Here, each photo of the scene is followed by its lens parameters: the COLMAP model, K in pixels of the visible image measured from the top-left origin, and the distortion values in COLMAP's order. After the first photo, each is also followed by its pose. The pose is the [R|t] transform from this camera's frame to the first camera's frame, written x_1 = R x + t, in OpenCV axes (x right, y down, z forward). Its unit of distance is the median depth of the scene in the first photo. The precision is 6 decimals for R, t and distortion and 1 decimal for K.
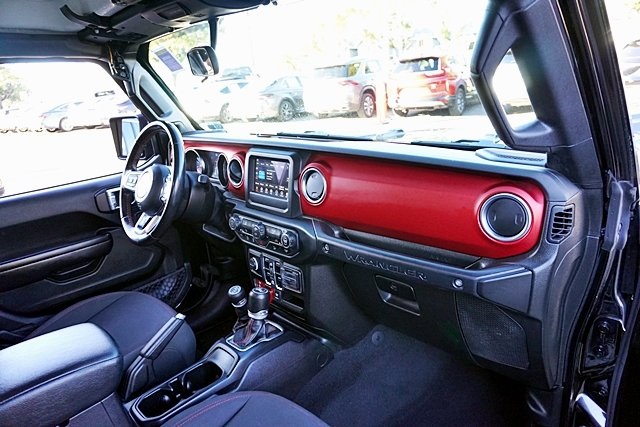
lens RADIAL K [[428.7, 0, 320.0], [0, 428.7, 213.5], [0, 0, 1]] dist [-0.039108, 0.025248]
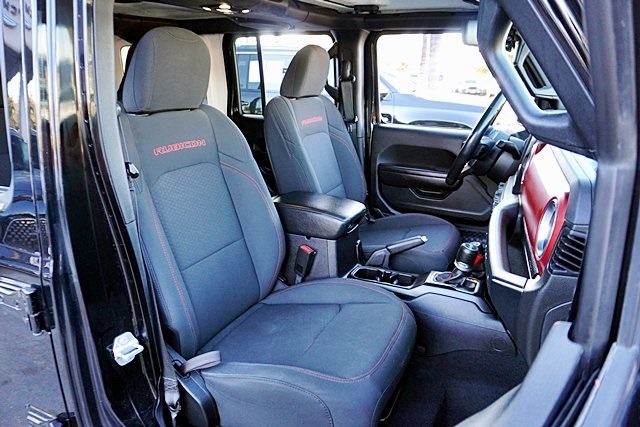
lens RADIAL K [[428.7, 0, 320.0], [0, 428.7, 213.5], [0, 0, 1]] dist [-0.039108, 0.025248]
pose [[0.345755, 0.374759, -0.860238, 0.559856], [-0.330836, 0.906594, 0.261982, -0.049425], [0.878067, 0.194017, 0.437443, 0.142050]]
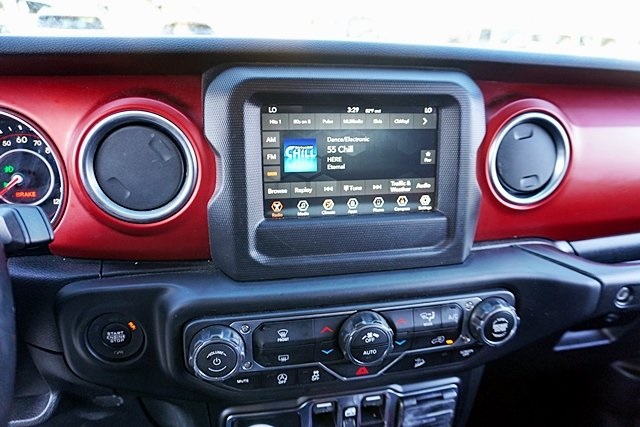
lens RADIAL K [[428.7, 0, 320.0], [0, 428.7, 213.5], [0, 0, 1]] dist [-0.039108, 0.025248]
pose [[0.516054, -0.220629, 0.827654, -0.349885], [0.184999, 0.972161, 0.143801, -0.085552], [-0.836339, 0.078906, 0.542504, 0.760318]]
